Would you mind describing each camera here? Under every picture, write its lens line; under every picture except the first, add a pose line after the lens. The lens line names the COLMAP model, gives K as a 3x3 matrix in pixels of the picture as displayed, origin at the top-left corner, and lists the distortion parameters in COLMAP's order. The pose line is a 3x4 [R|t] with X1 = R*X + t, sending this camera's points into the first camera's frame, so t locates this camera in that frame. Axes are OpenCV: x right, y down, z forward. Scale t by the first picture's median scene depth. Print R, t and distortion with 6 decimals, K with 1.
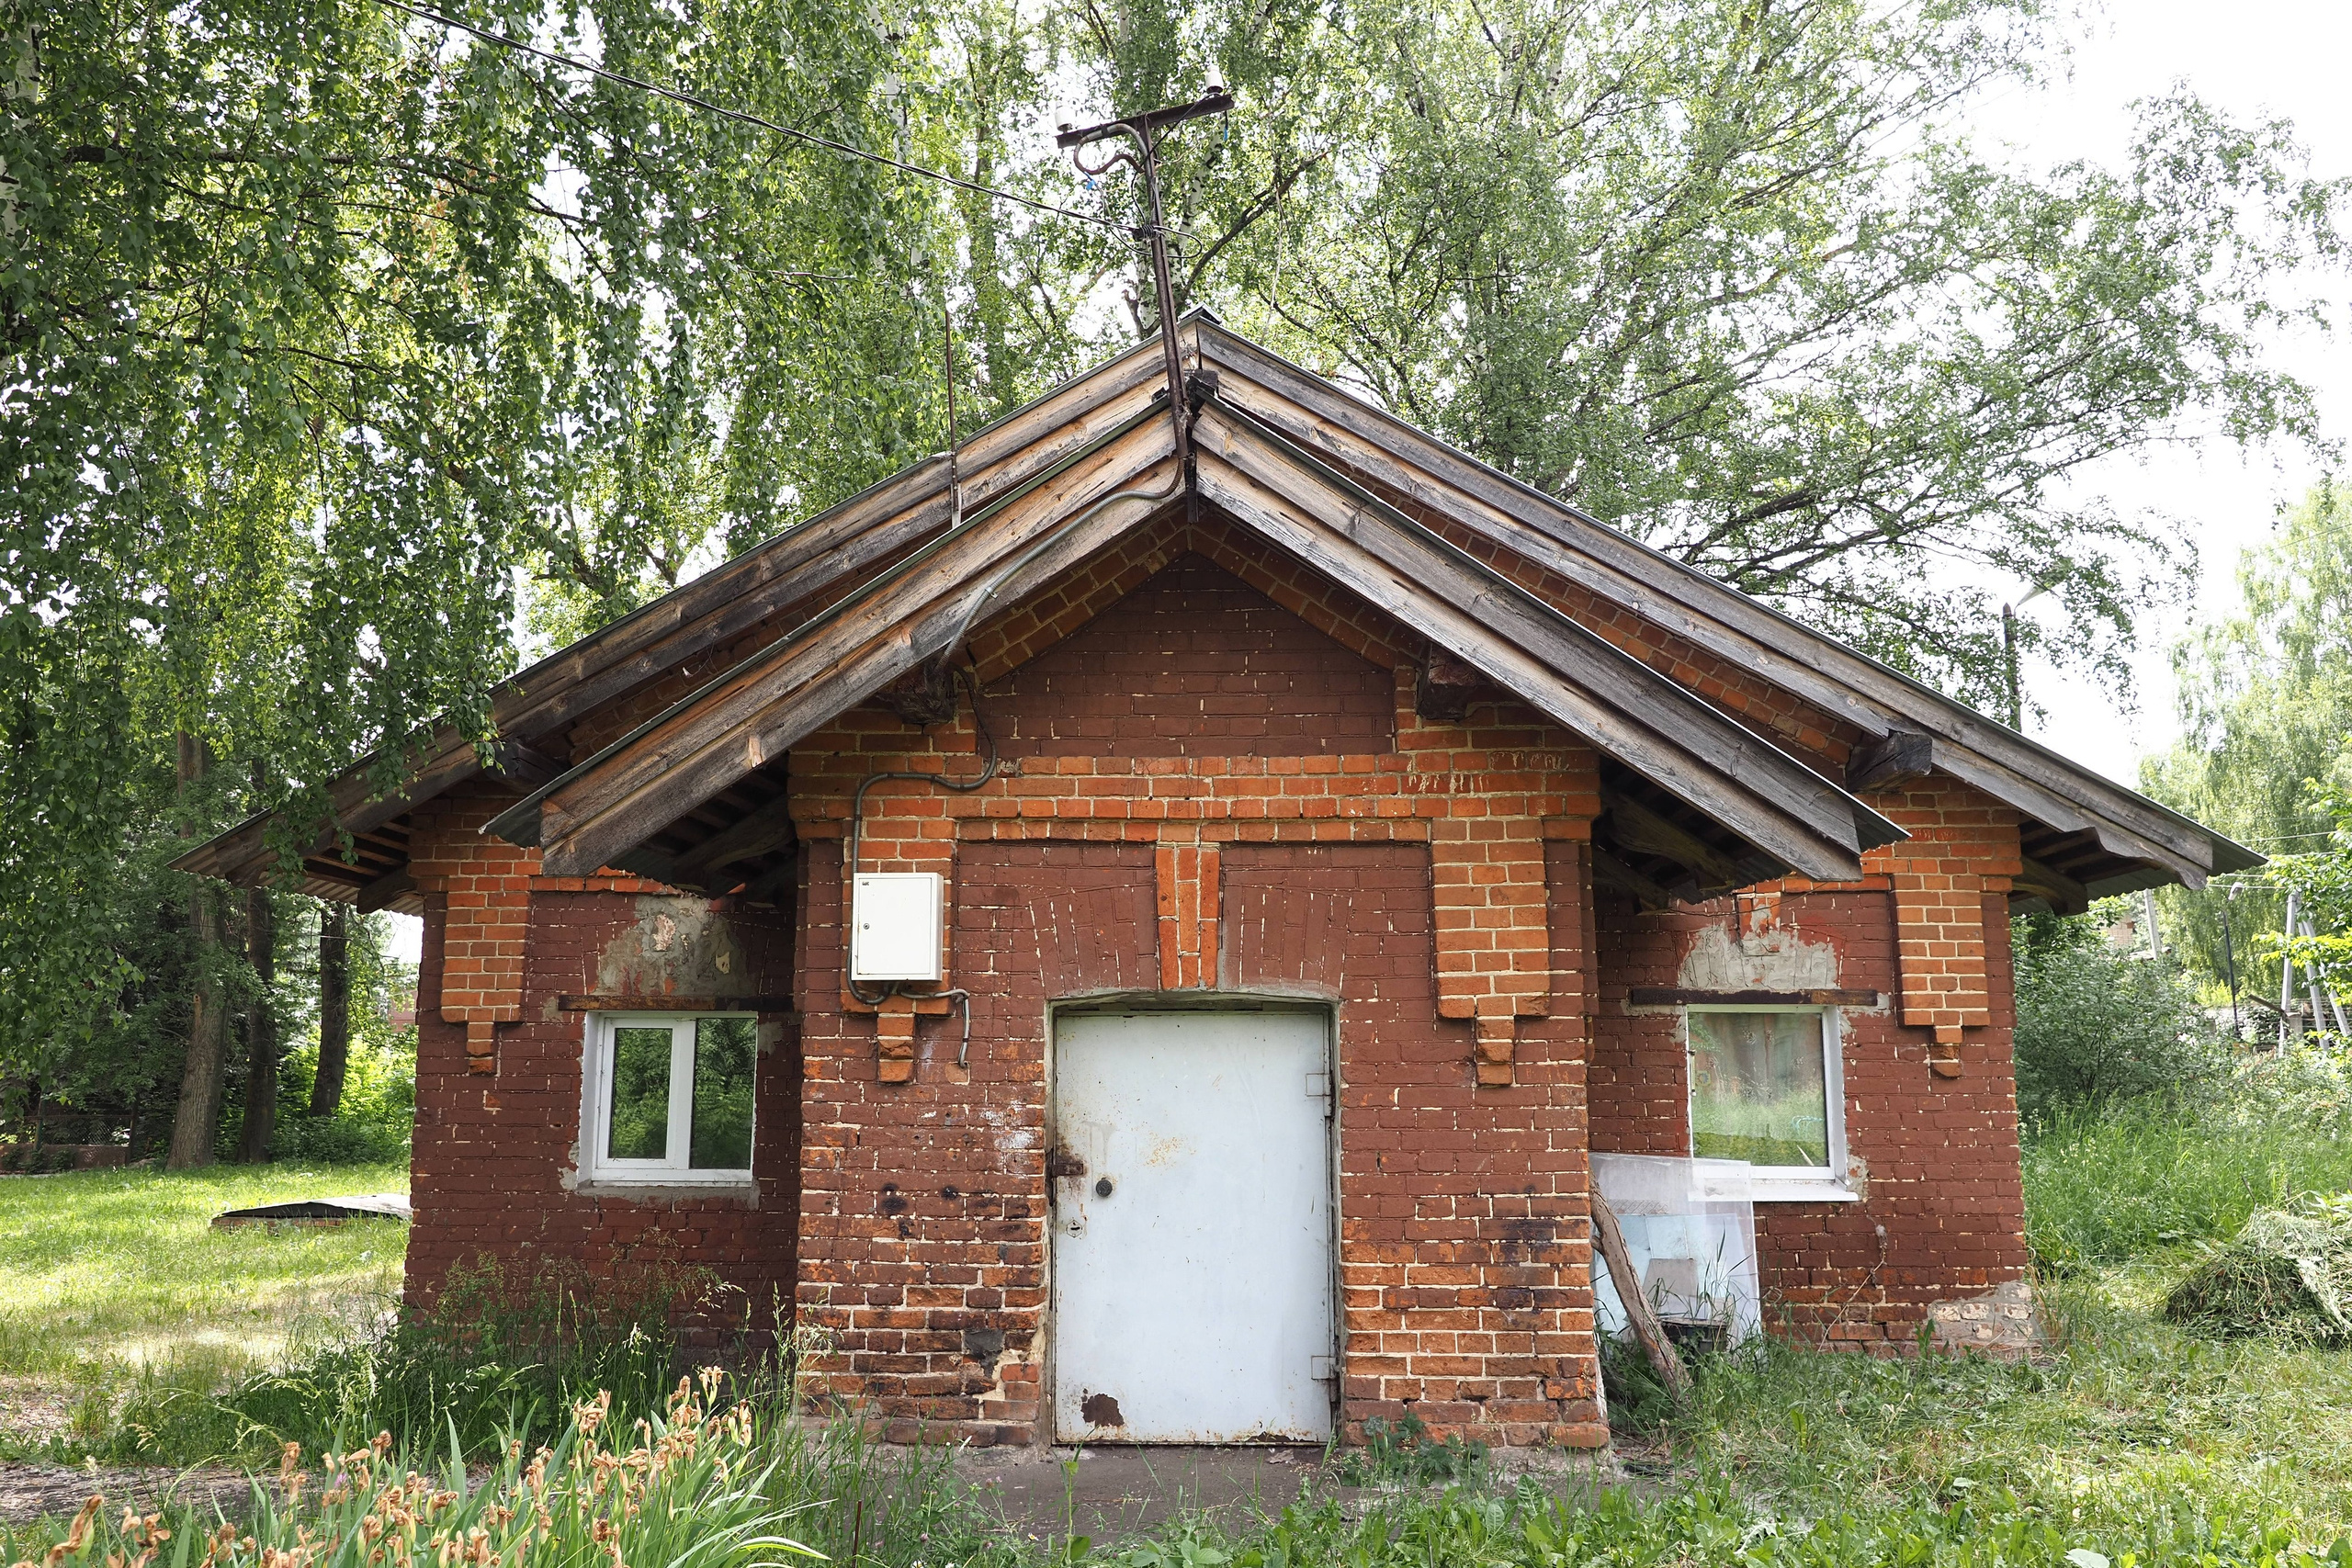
lens RADIAL K [[1922.7, 0, 1176.0], [0, 1922.7, 784.0], [0, 0, 1]] dist [0.014667, 0.003184]
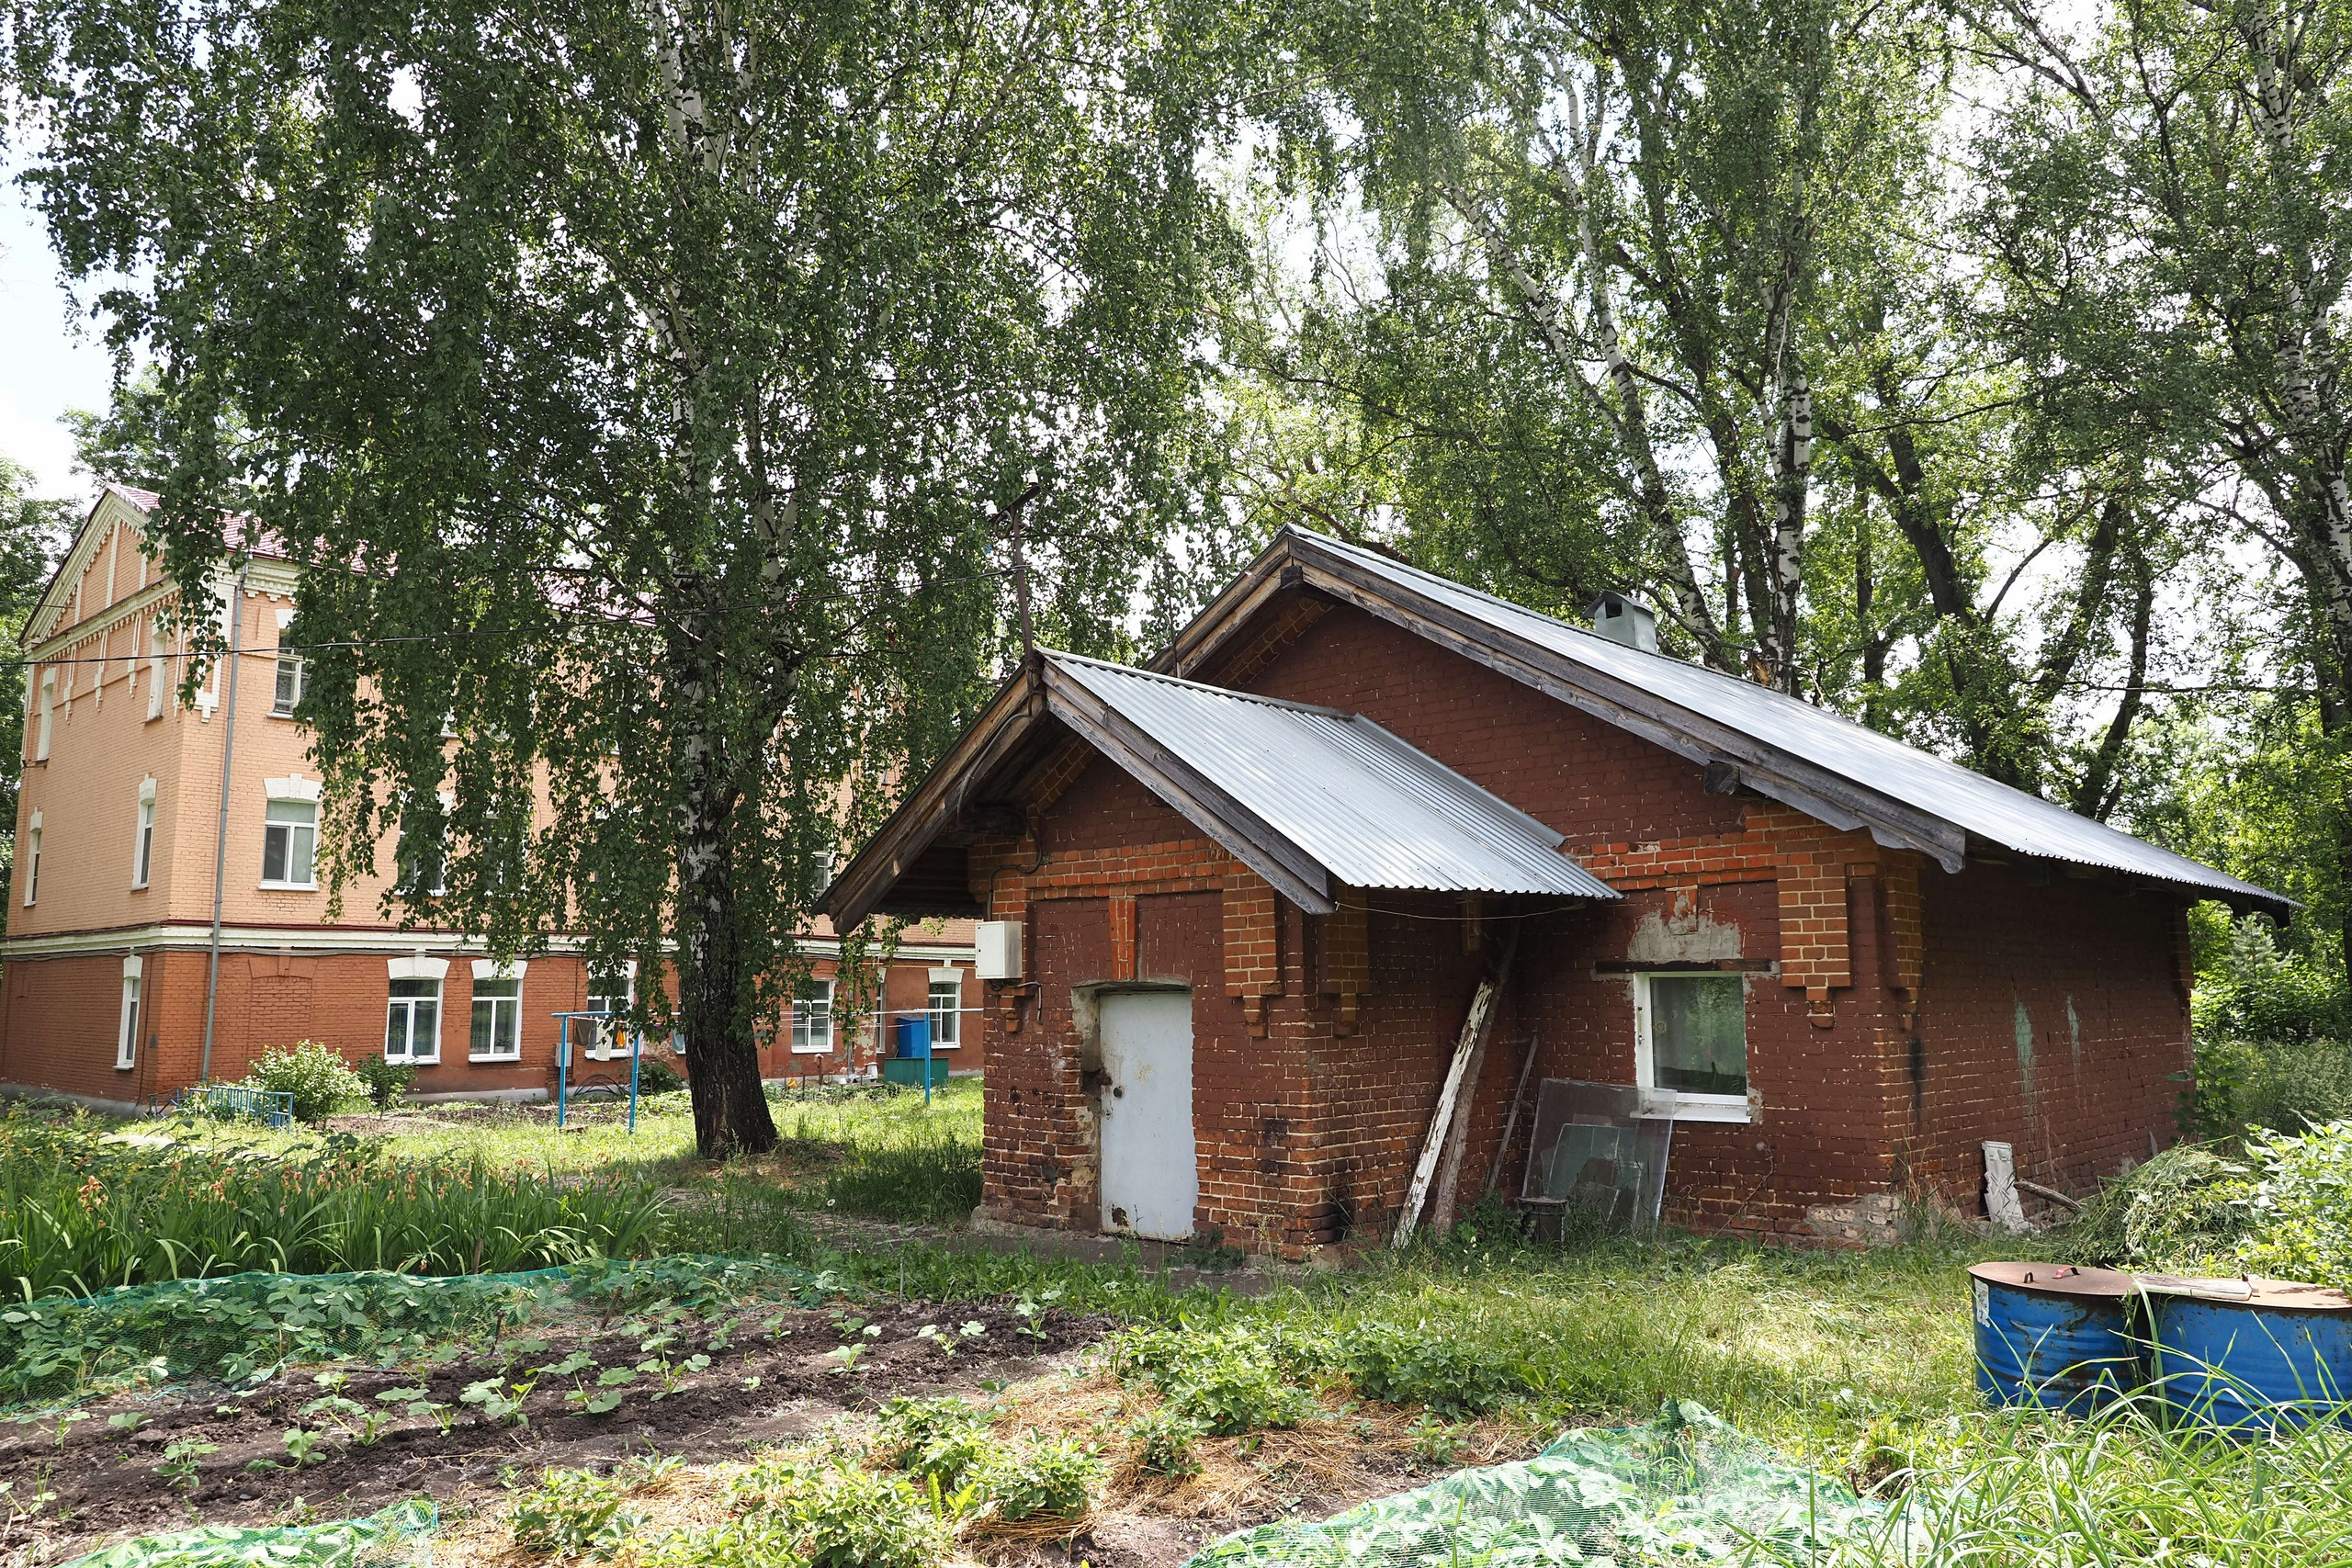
lens RADIAL K [[1676.2, 0, 1176.0], [0, 1676.2, 784.0], [0, 0, 1]] dist [0.001363, 0.000360]
pose [[0.745895, -0.087906, -0.660237, 0.835805], [0.107955, 0.994101, -0.010398, -0.039242], [0.657256, -0.063520, 0.750986, -0.079963]]
